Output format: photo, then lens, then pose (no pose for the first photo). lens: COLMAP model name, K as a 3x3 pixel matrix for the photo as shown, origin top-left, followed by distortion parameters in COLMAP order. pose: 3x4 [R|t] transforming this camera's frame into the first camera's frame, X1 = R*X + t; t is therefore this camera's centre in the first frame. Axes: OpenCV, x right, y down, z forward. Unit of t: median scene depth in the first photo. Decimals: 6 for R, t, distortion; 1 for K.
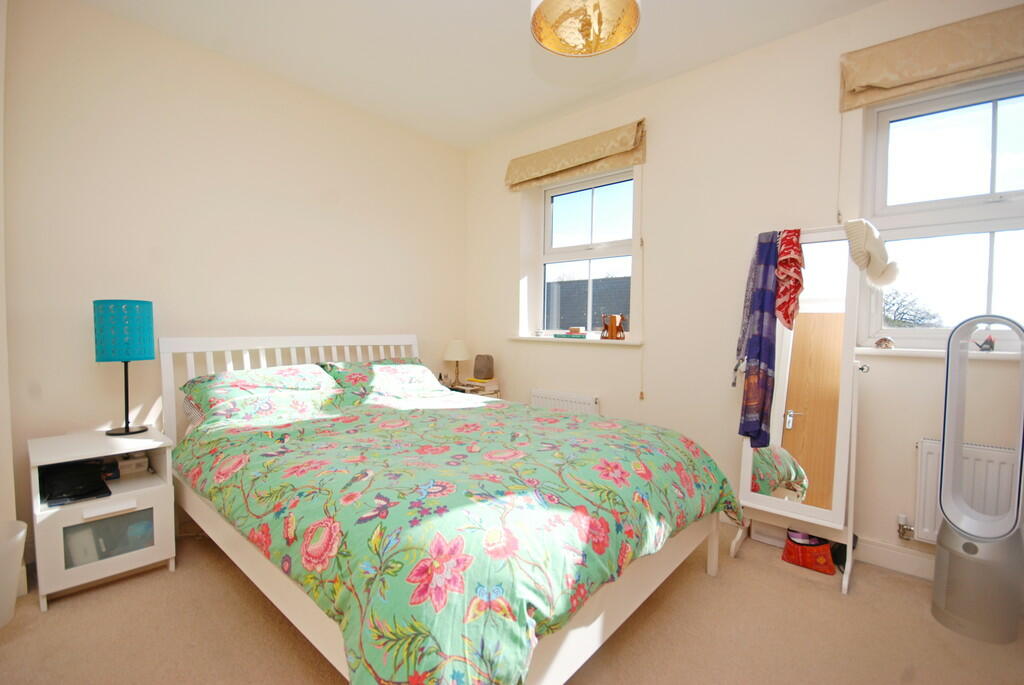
lens RADIAL K [[450.3, 0, 512.0], [0, 450.3, 342.5], [0, 0, 1]] dist [0.000605, 0.000003]
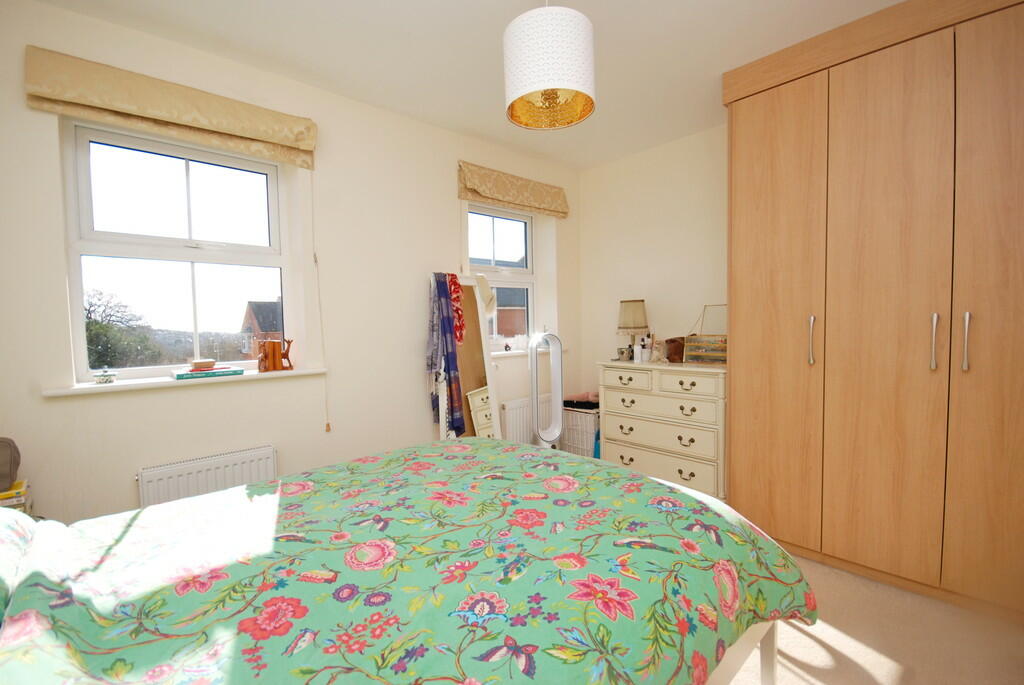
lens RADIAL K [[452.9, 0, 512.0], [0, 452.9, 342.5], [0, 0, 1]] dist [-0.000770, -0.000212]
pose [[0.090110, -0.058929, 0.994187, -0.832855], [0.059780, 0.996768, 0.053664, -0.115309], [-0.994136, 0.054597, 0.093341, 0.770933]]
